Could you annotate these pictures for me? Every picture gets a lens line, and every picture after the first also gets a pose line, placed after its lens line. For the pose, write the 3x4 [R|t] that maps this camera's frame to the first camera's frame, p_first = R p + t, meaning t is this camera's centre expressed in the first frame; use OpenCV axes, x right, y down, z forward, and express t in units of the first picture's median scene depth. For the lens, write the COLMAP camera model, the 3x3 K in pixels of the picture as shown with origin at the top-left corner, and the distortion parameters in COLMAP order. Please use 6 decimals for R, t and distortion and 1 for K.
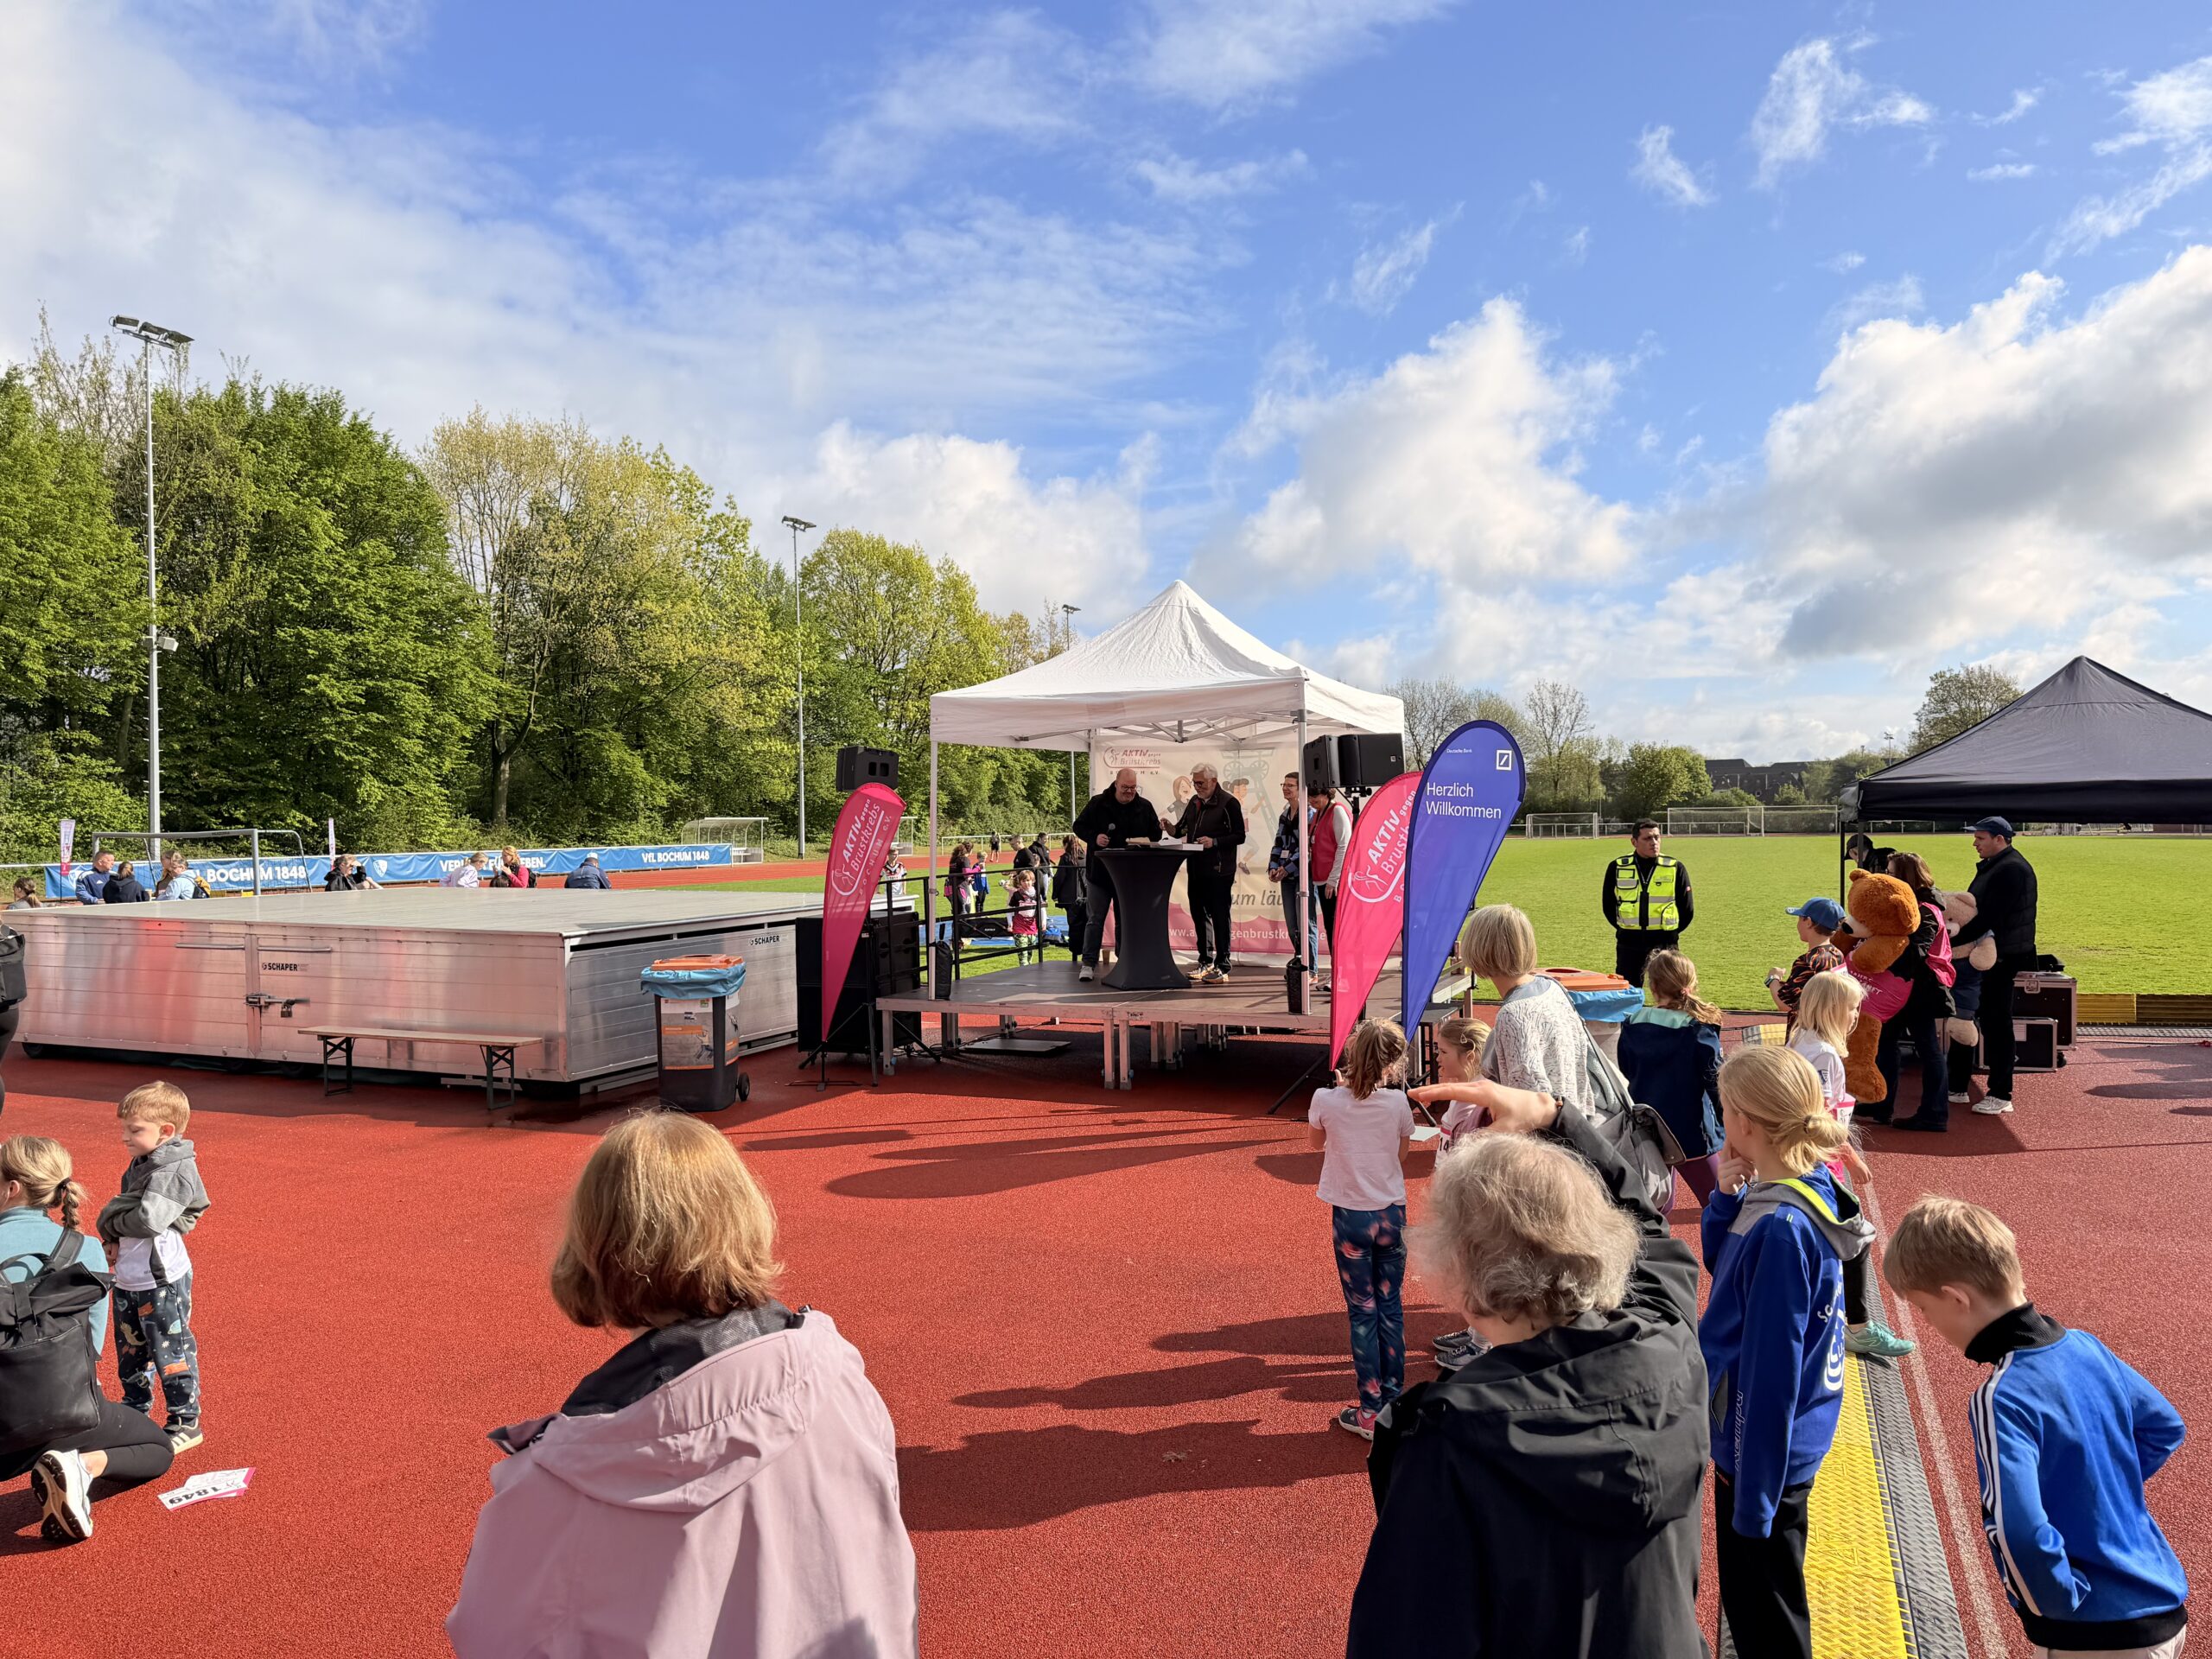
lens RADIAL K [[1547.1, 0, 1108.2], [0, 1547.1, 830.4], [0, 0, 1]] dist [0.003484, 0.000111]
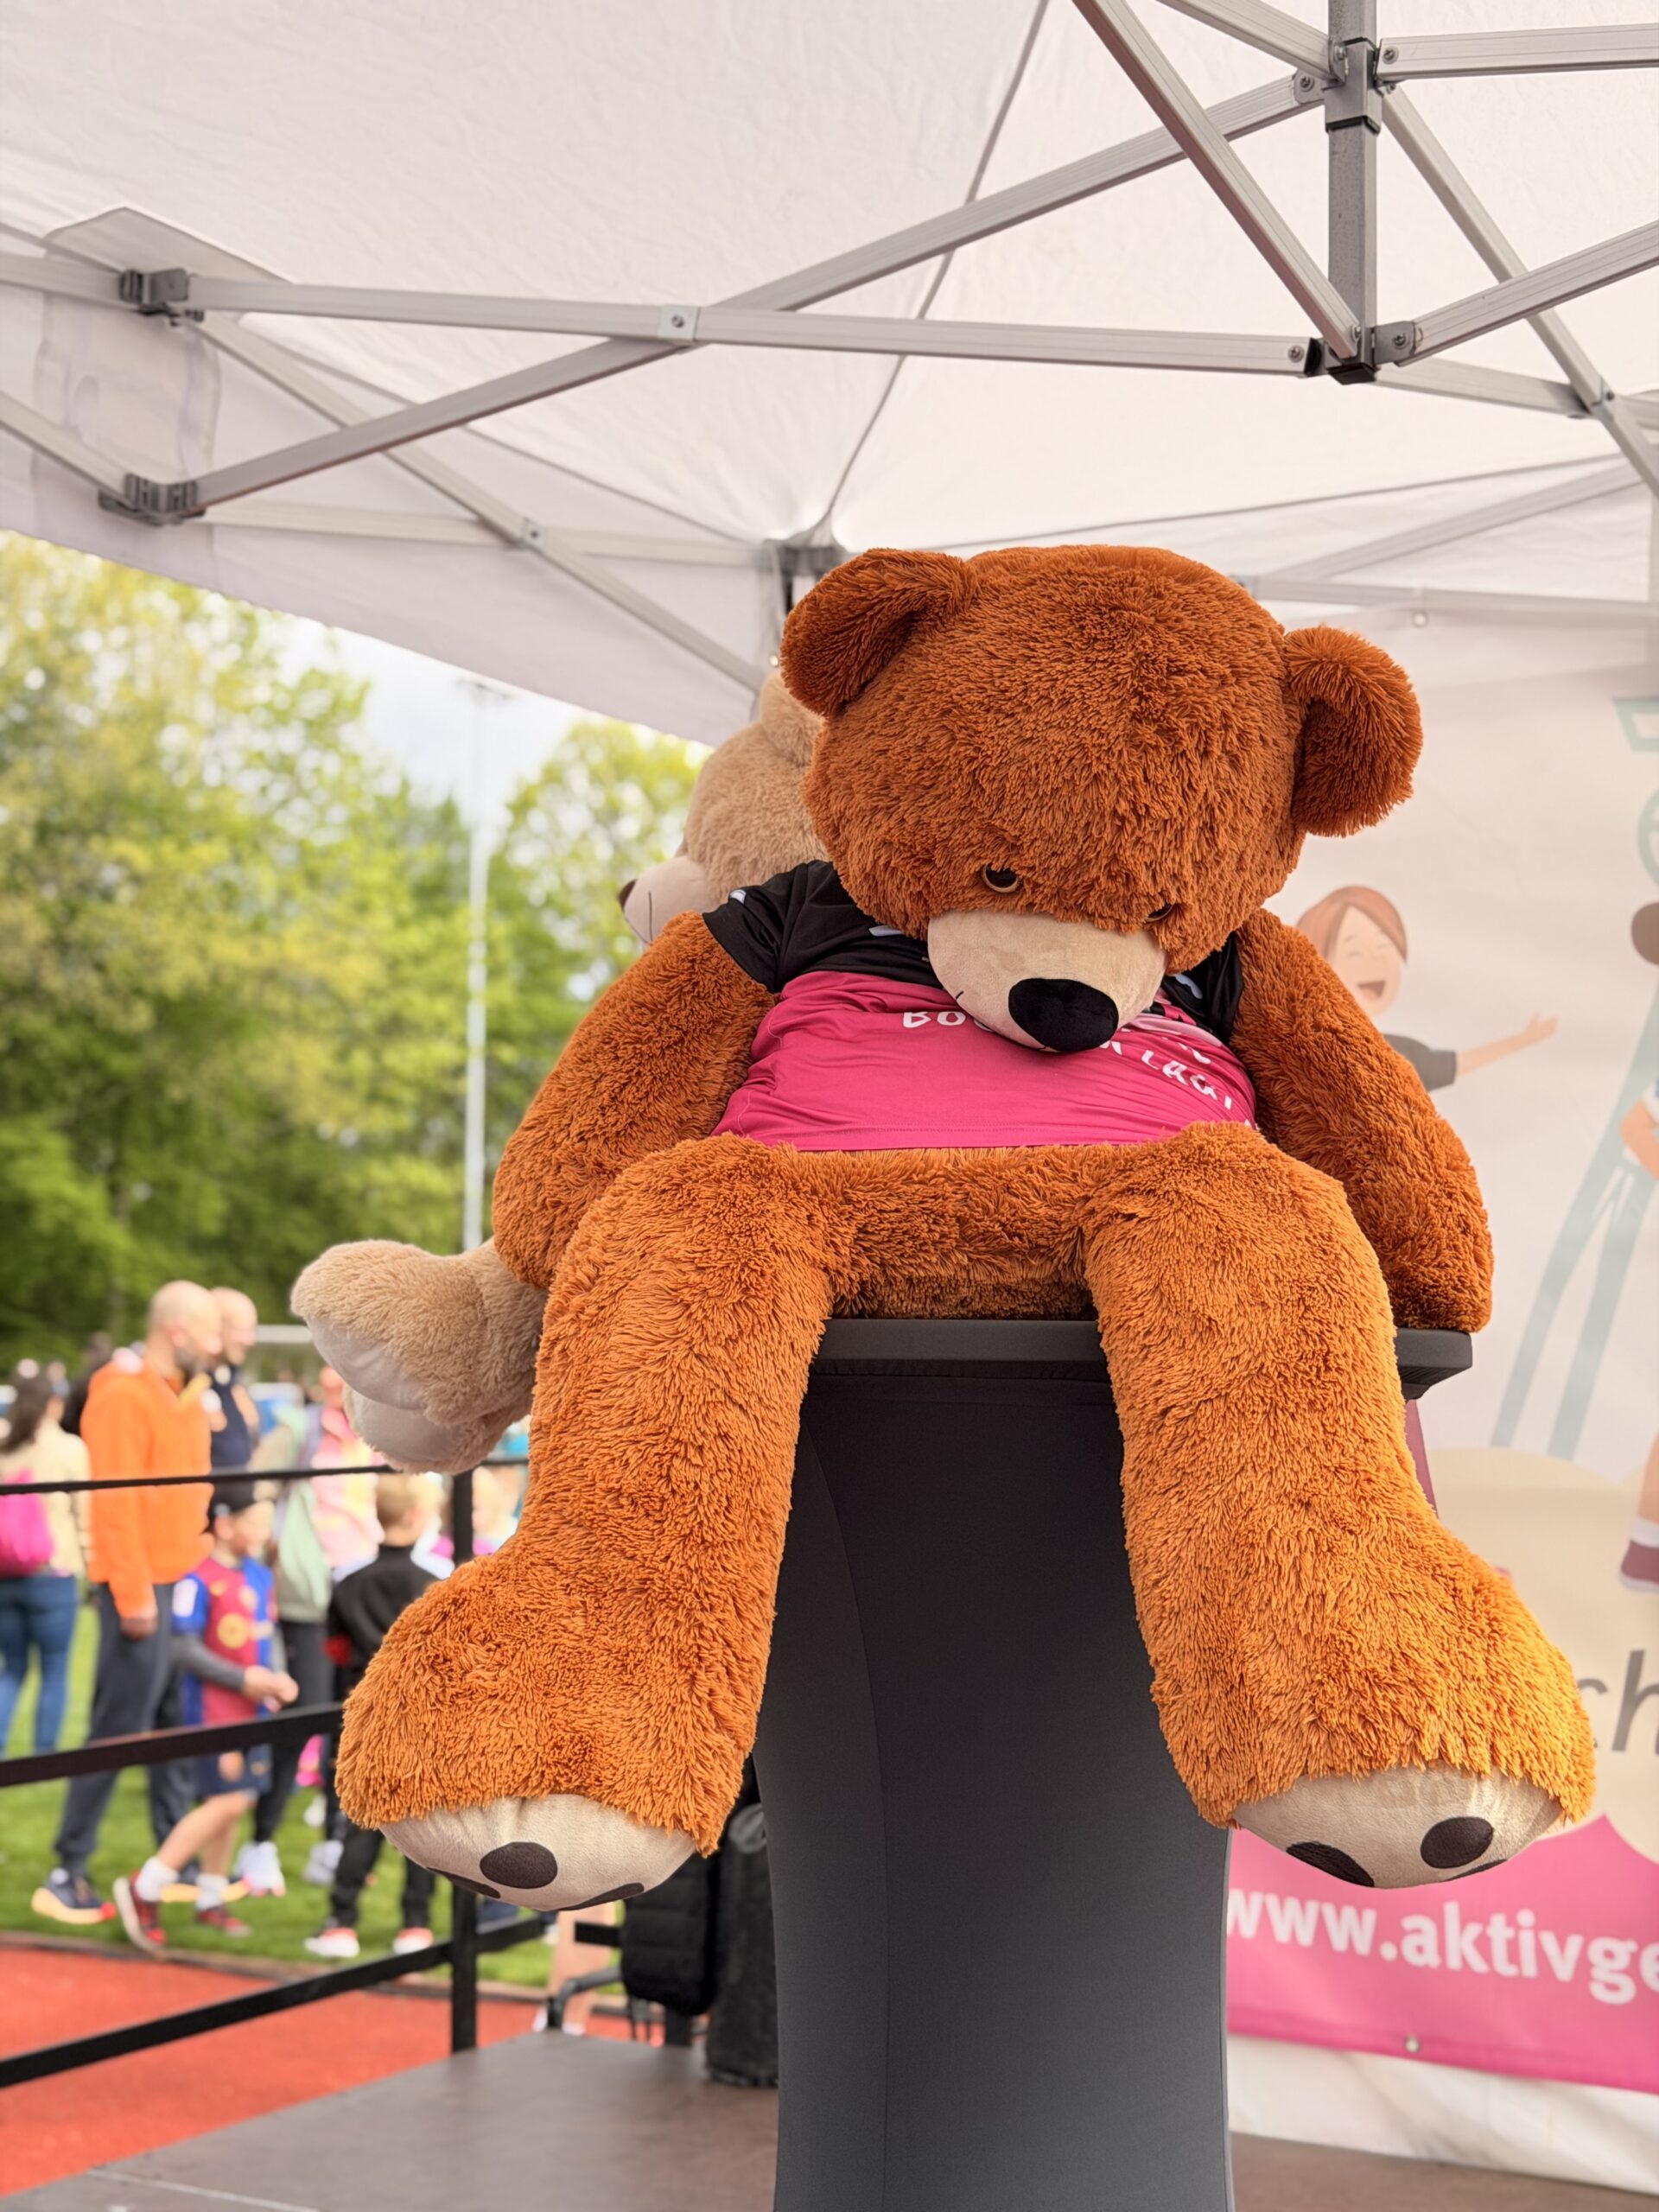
lens RADIAL K [[3115.4, 0, 829.4], [0, 3115.4, 1106.7], [0, 0, 1]] dist [-0.018942, 0.000000]
pose [[0.991639, 0.010965, -0.128579, 0.018825], [-0.022915, 0.995511, -0.091829, 0.005661], [0.126995, 0.094008, 0.987439, 0.130583]]
